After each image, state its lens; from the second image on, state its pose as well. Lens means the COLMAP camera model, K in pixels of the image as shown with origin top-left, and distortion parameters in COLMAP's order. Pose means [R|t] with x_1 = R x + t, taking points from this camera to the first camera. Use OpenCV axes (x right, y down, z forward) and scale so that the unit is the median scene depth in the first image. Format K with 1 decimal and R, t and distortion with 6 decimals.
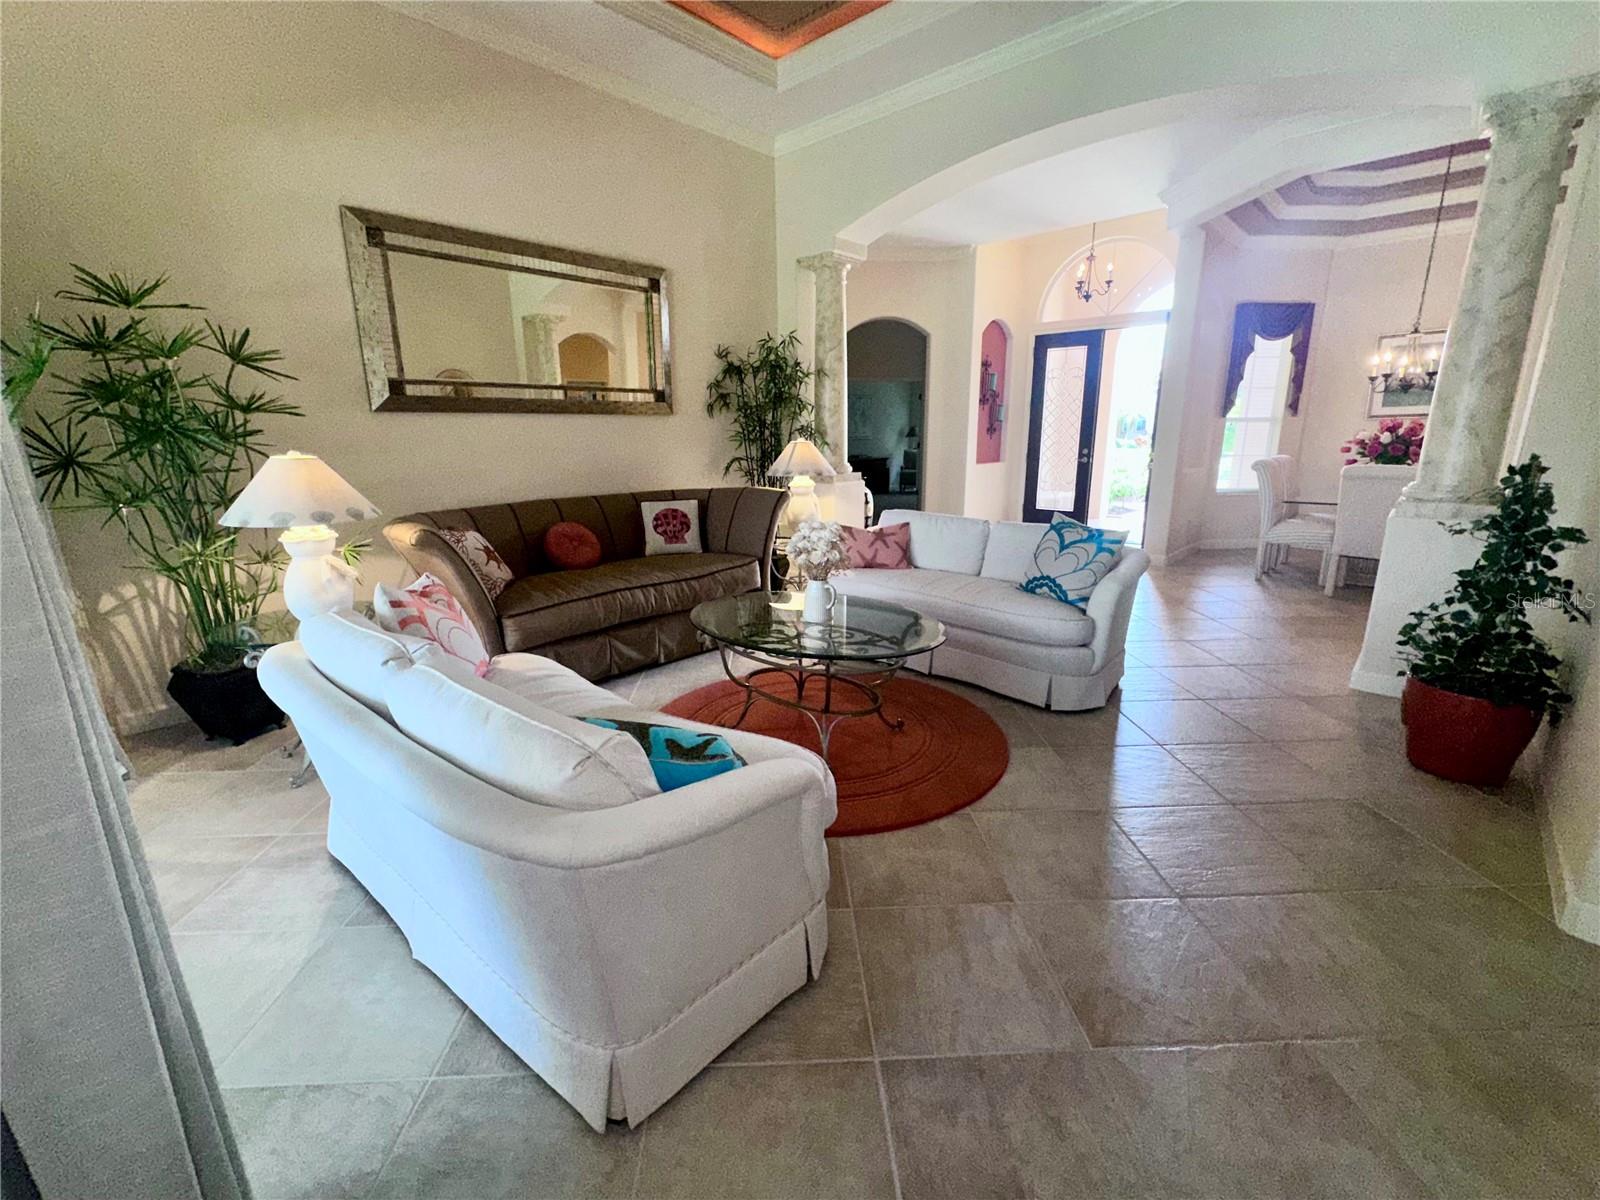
lens RADIAL K [[693.4, 0, 802.9], [0, 693.4, 602.7], [0, 0, 1]] dist [-0.000504, -0.001051]
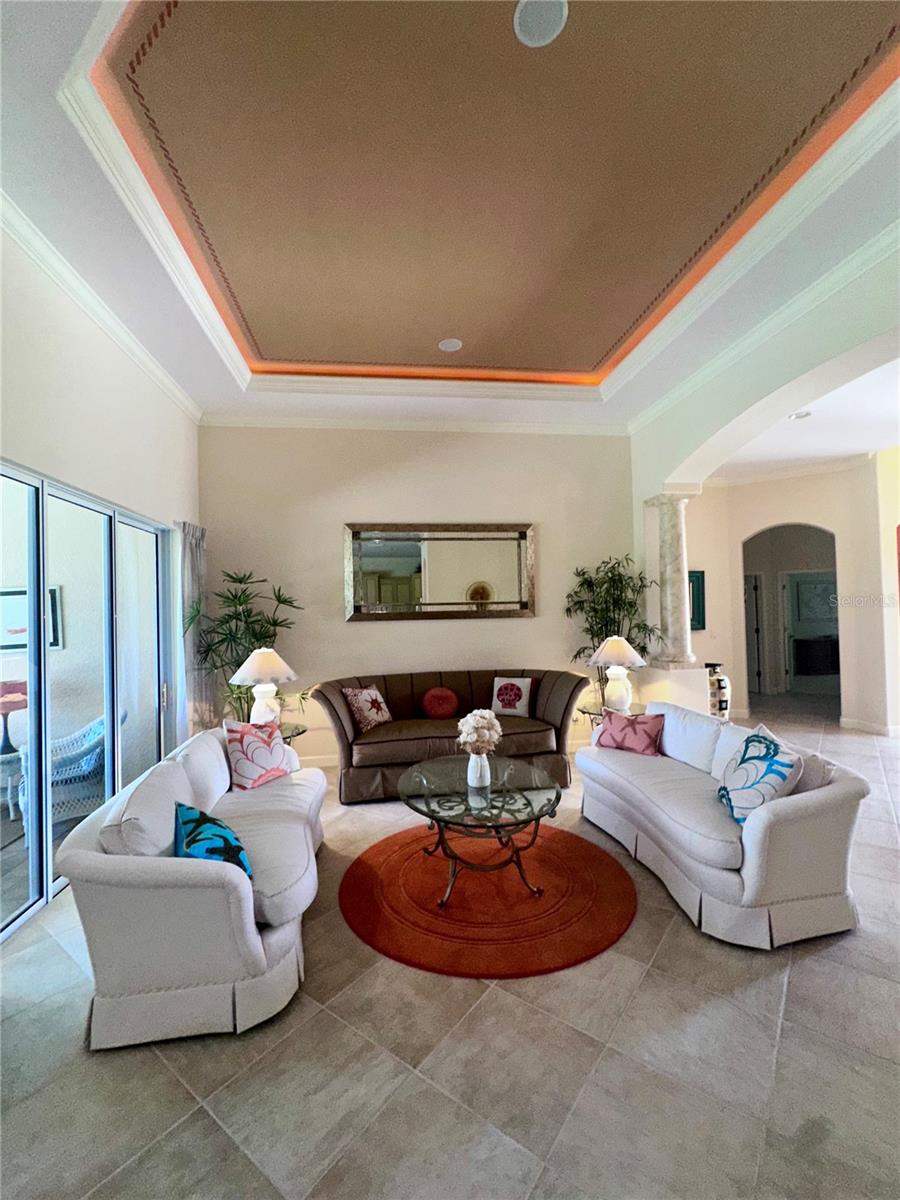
lens RADIAL K [[520.1, 0, 446.7], [0, 520.1, 598.4], [0, 0, 1]] dist [-0.000504, -0.001051]
pose [[0.763218, -0.021146, -0.645794, 0.401558], [-0.142956, 0.969169, -0.200684, -0.071617], [0.630128, 0.245486, 0.736665, 0.087635]]
